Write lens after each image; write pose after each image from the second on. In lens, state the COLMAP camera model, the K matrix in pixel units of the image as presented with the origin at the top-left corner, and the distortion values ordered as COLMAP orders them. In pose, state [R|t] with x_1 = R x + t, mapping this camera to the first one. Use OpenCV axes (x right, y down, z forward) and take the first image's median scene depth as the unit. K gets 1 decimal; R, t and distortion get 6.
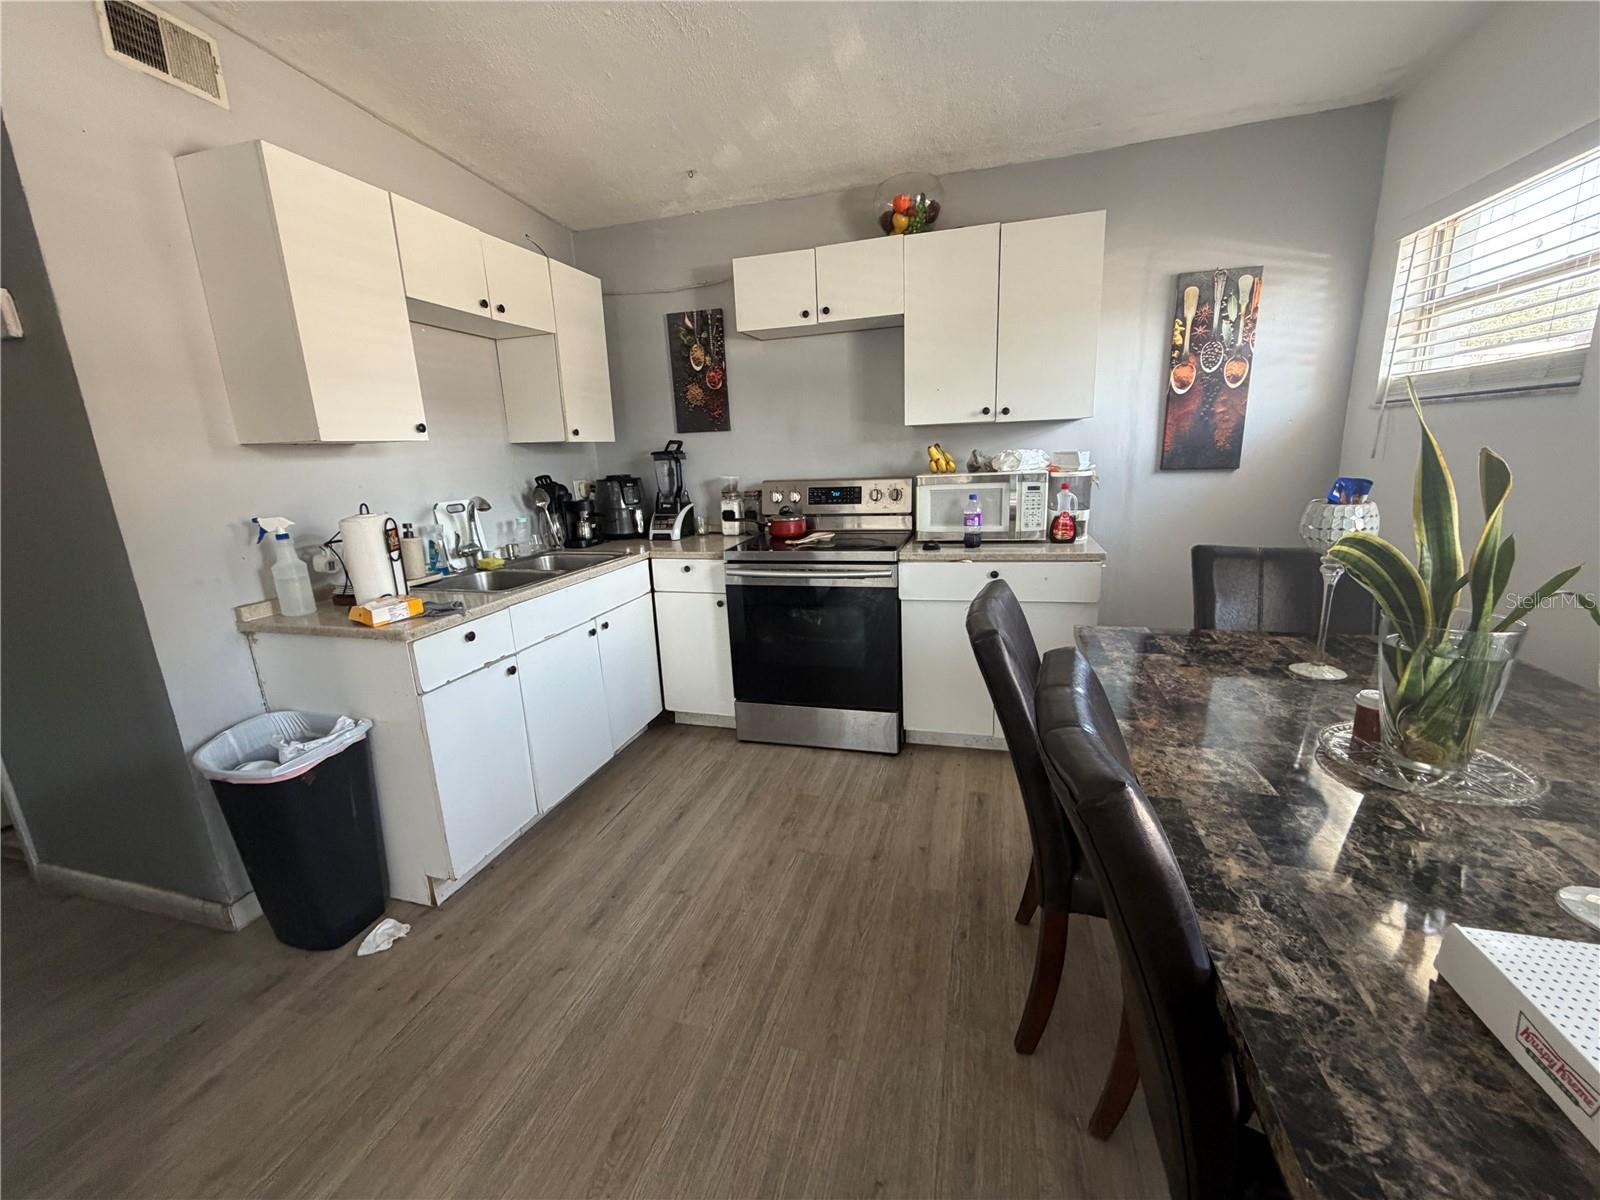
lens RADIAL K [[640.3, 0, 800.5], [0, 640.3, 598.6], [0, 0, 1]] dist [0.000000, 0.000007]
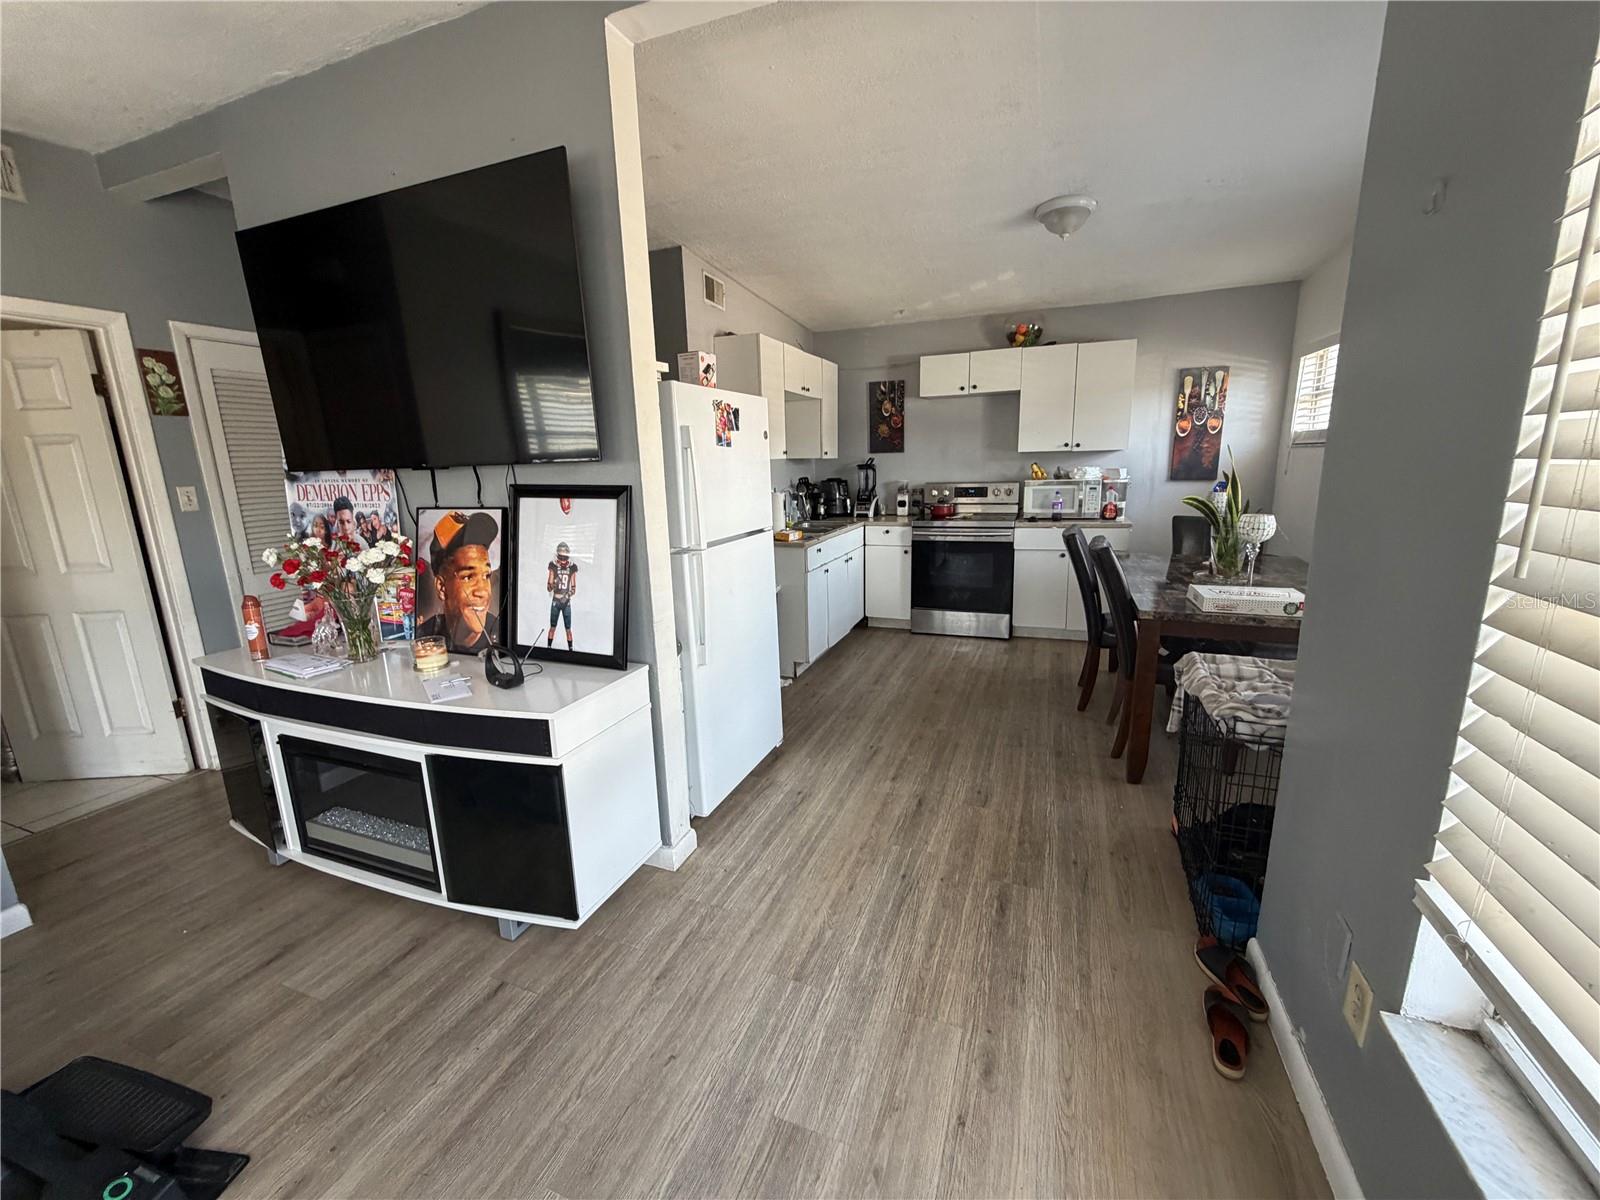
lens RADIAL K [[640.3, 0, 797.9], [0, 640.3, 597.8], [0, 0, 1]] dist [0.000000, 0.000007]
pose [[0.995789, 0.032217, -0.085829, -0.277940], [-0.033628, 0.999321, -0.015042, 0.177396], [0.085286, 0.017865, 0.996196, -0.801376]]
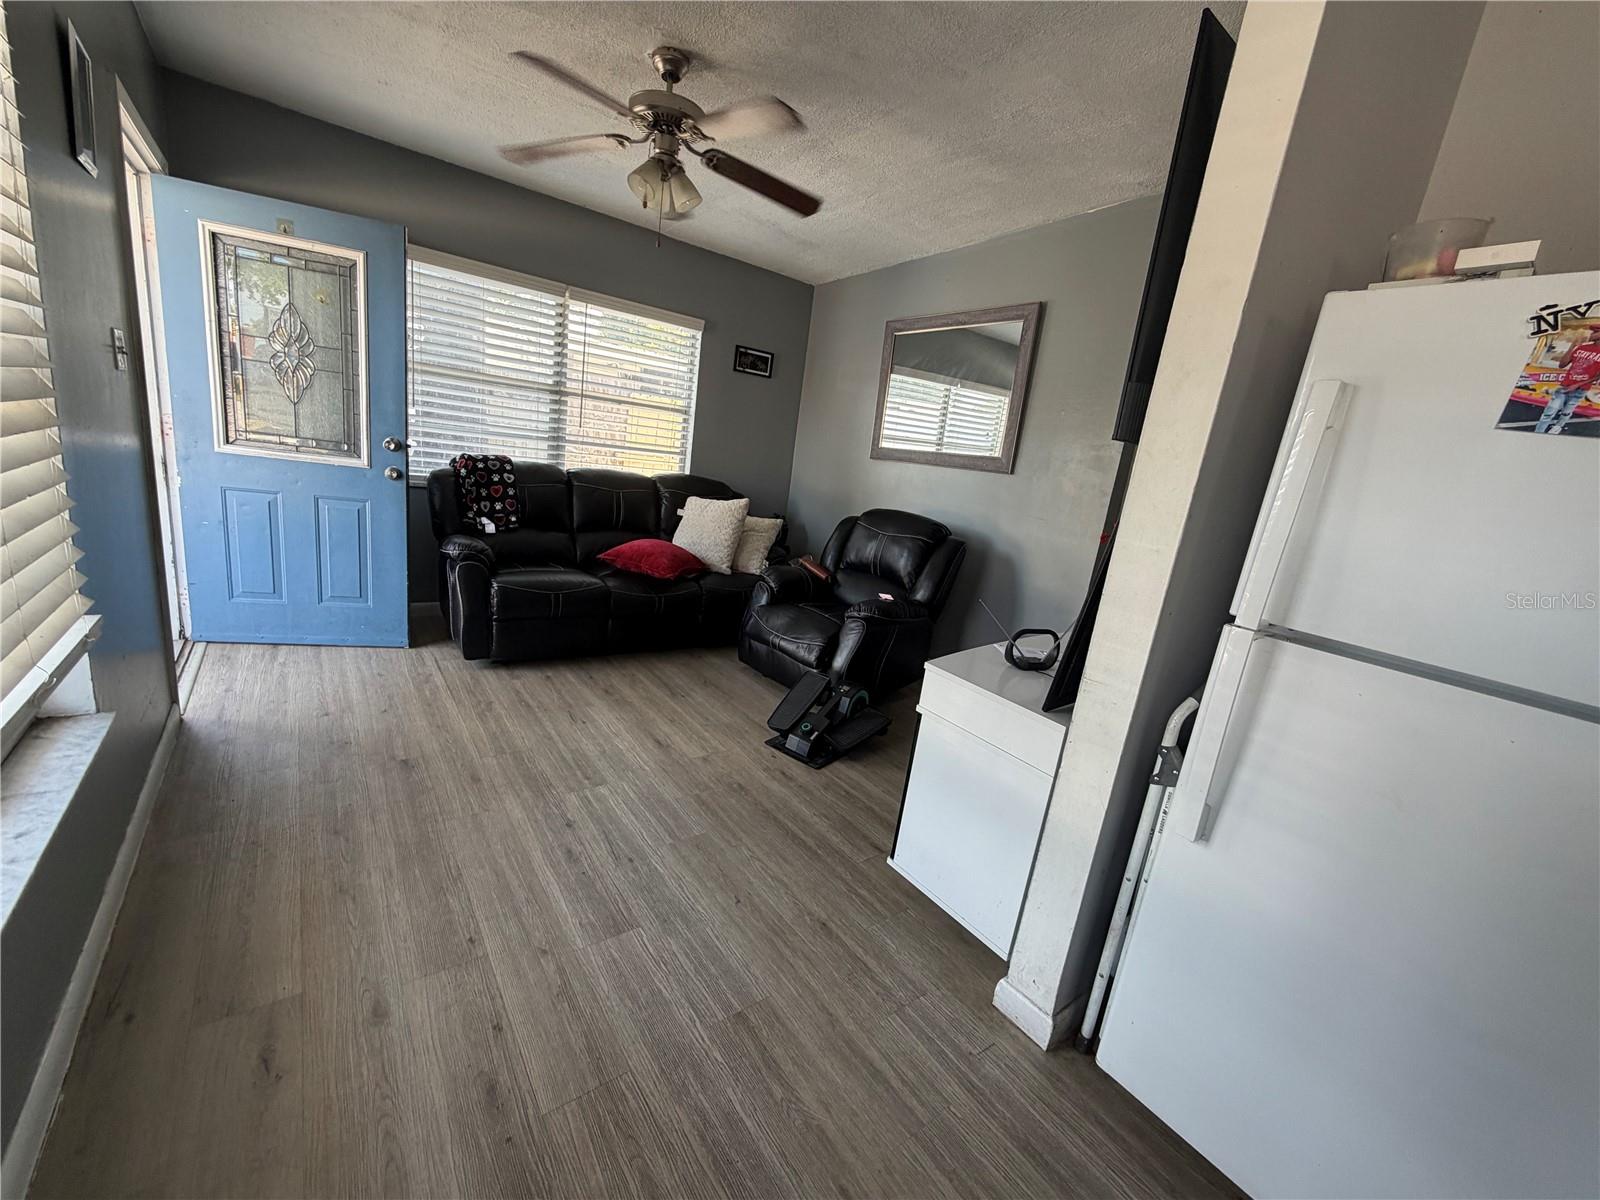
lens RADIAL K [[640.3, 0, 797.3], [0, 640.3, 596.3], [0, 0, 1]] dist [0.000000, 0.000007]
pose [[-0.600914, 0.147271, -0.785630, 0.208058], [-0.285131, 0.878723, 0.382814, -0.086047], [0.746728, 0.454046, -0.486045, 0.459899]]
